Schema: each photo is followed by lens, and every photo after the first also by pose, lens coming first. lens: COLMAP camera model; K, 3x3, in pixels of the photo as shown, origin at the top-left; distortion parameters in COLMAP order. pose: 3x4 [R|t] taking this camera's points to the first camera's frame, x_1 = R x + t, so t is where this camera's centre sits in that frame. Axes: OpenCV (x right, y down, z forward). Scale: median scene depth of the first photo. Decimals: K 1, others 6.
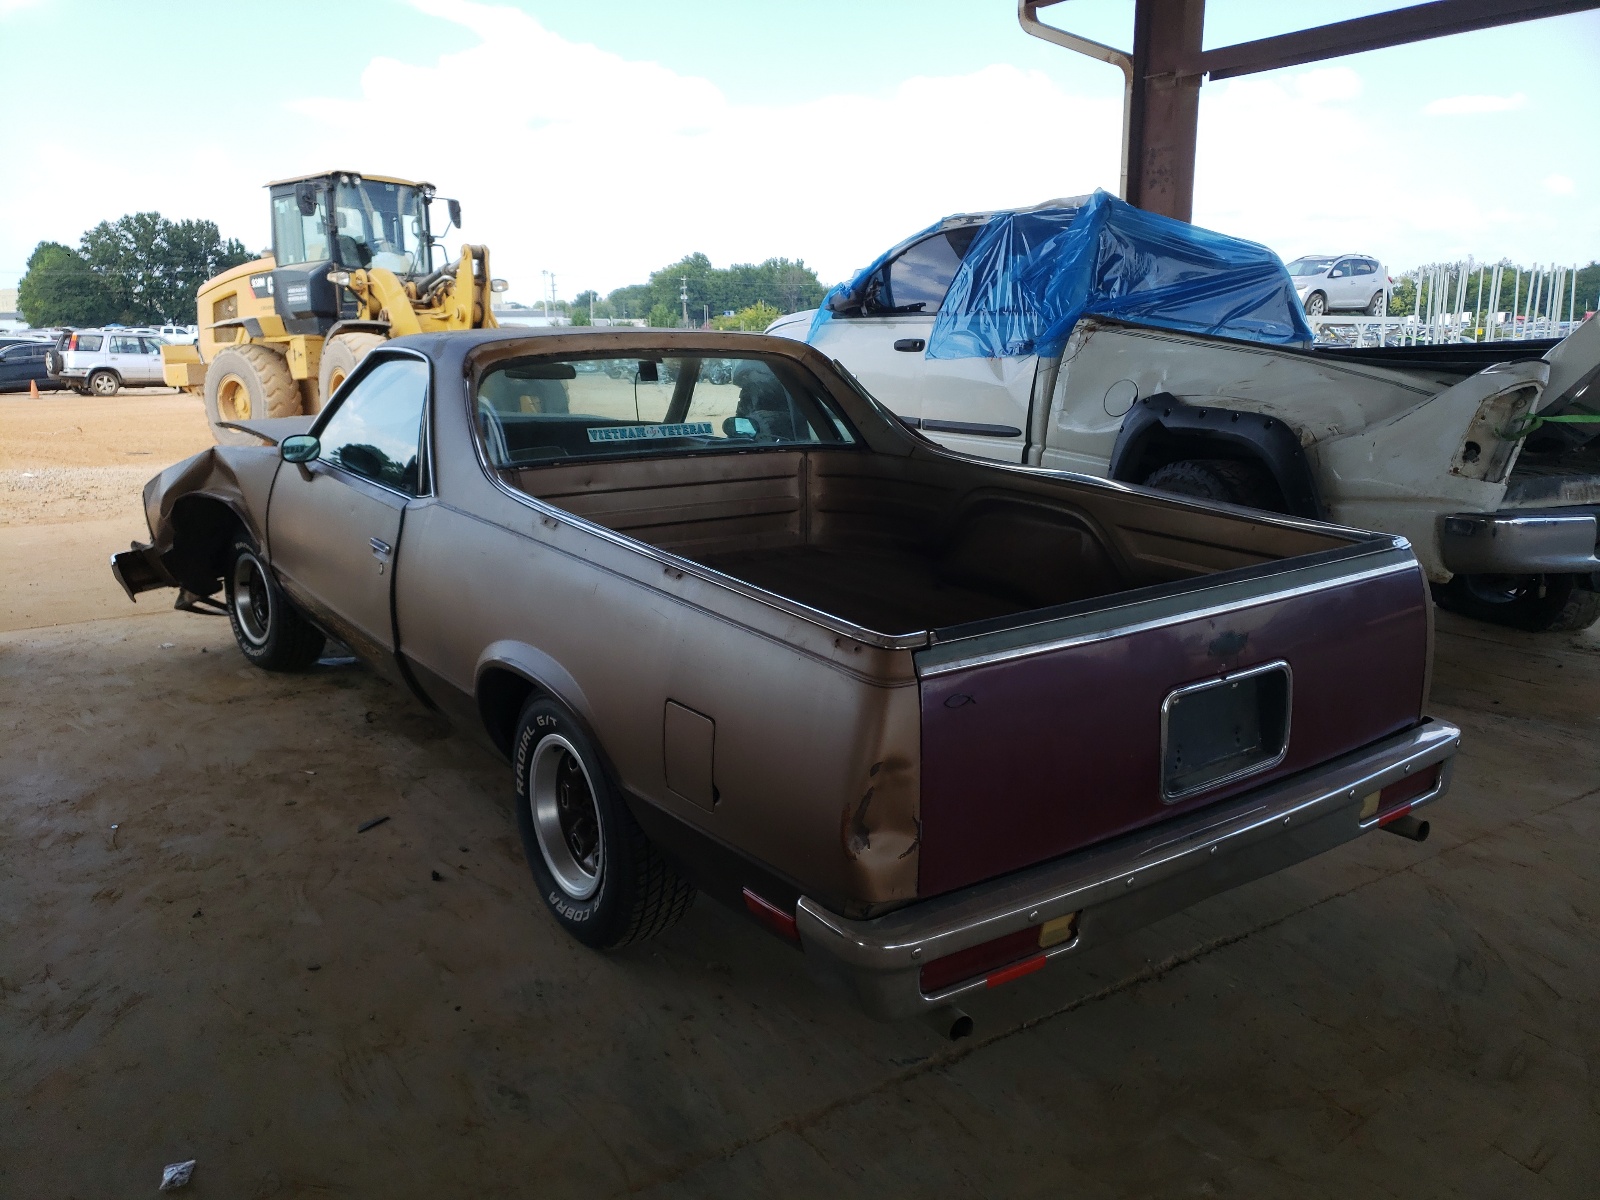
lens RADIAL K [[1264.3, 0, 812.2], [0, 1264.3, 592.8], [0, 0, 1]] dist [0.001194, 0.003302]
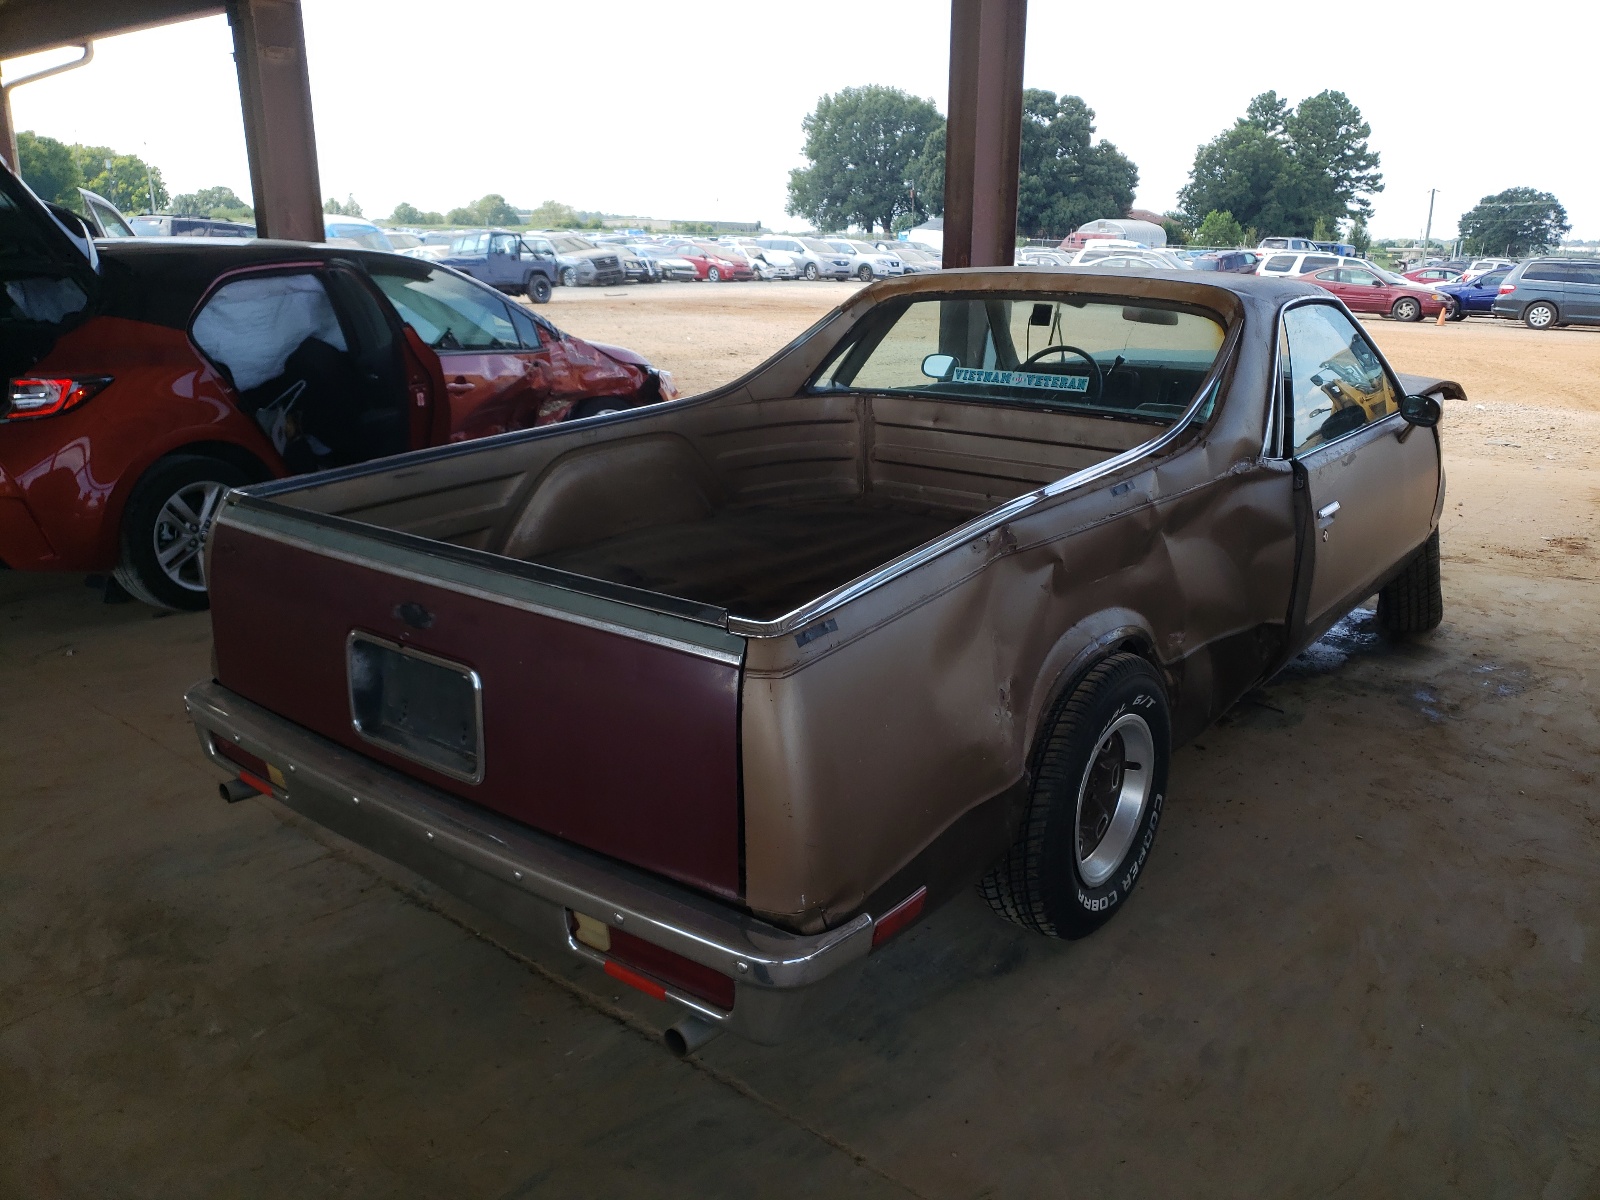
lens RADIAL K [[1264.3, 0, 811.1], [0, 1264.3, 599.5], [0, 0, 1]] dist [0.001194, 0.003302]
pose [[0.263771, 0.267273, -0.926817, 0.423793], [-0.217245, 0.952620, 0.212886, -0.077810], [0.939803, 0.145193, 0.309337, 0.330054]]
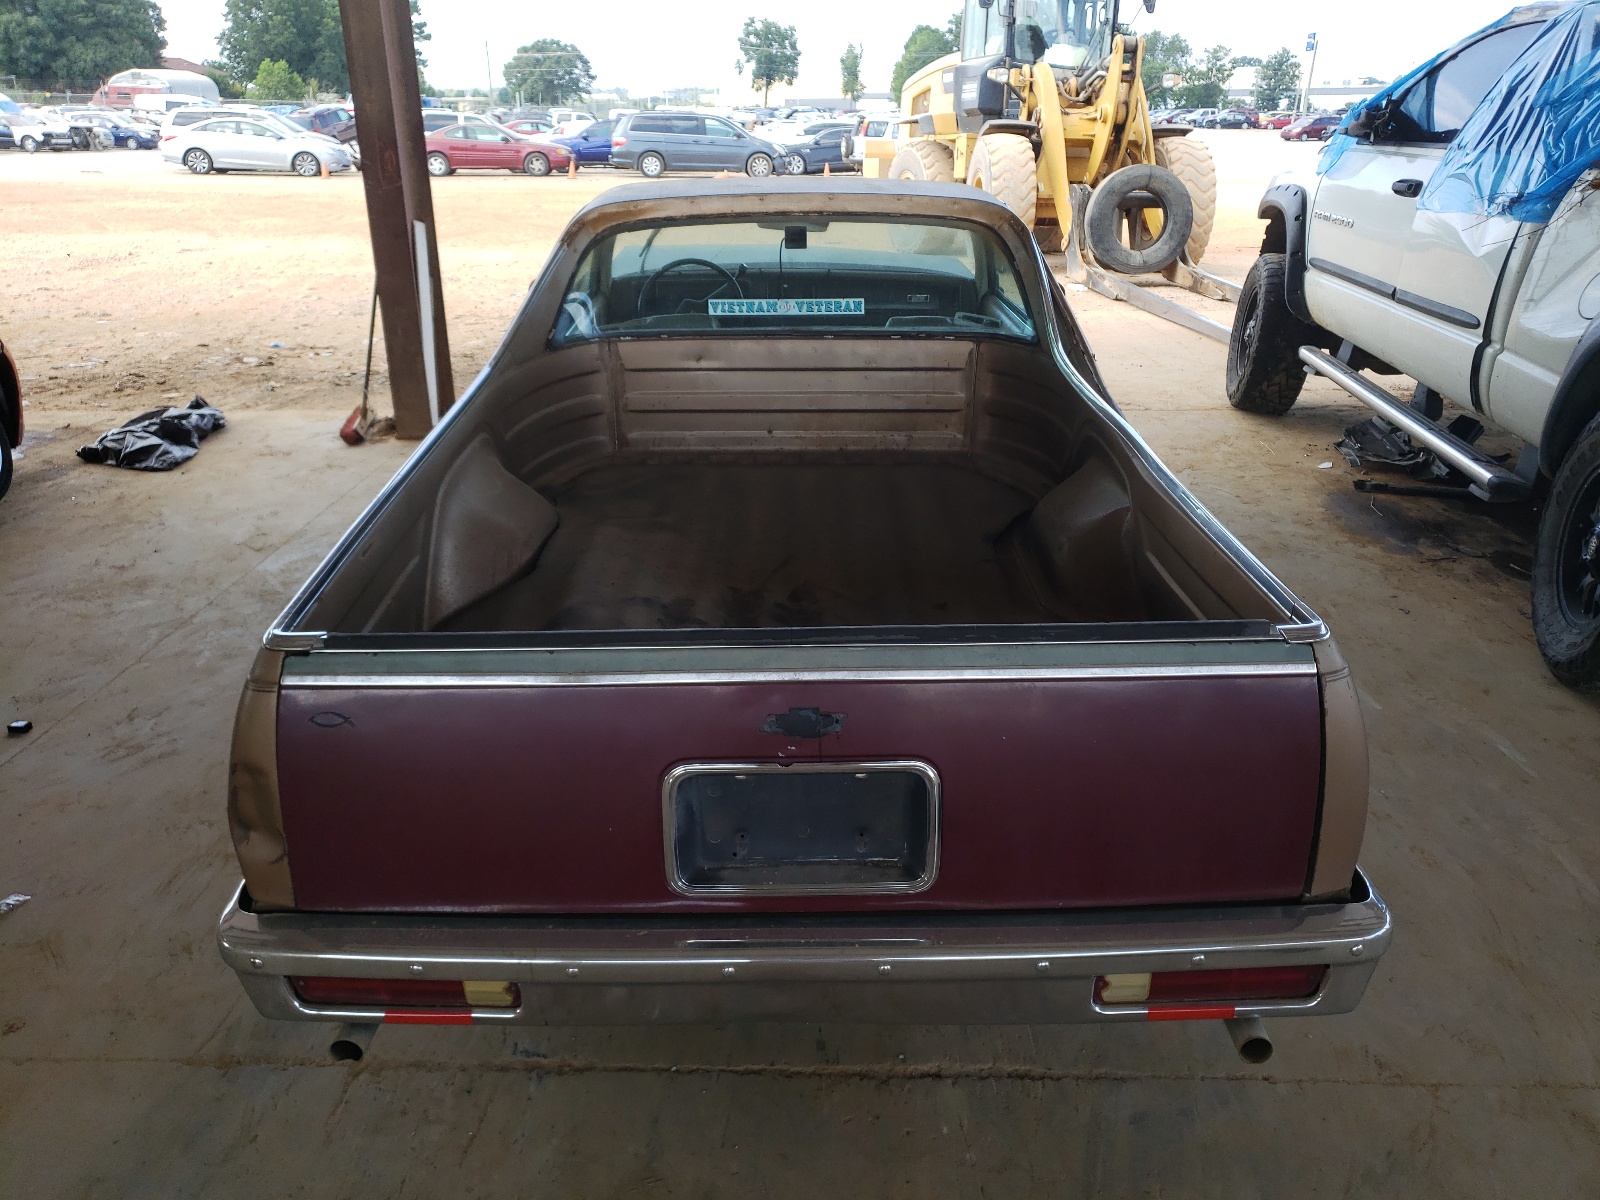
lens RADIAL K [[1264.3, 0, 809.1], [0, 1264.3, 604.1], [0, 0, 1]] dist [0.001194, 0.003302]
pose [[0.814644, 0.215819, -0.538310, 0.239689], [-0.122495, 0.971272, 0.204026, -0.060456], [0.566878, -0.100268, 0.817677, 0.134950]]
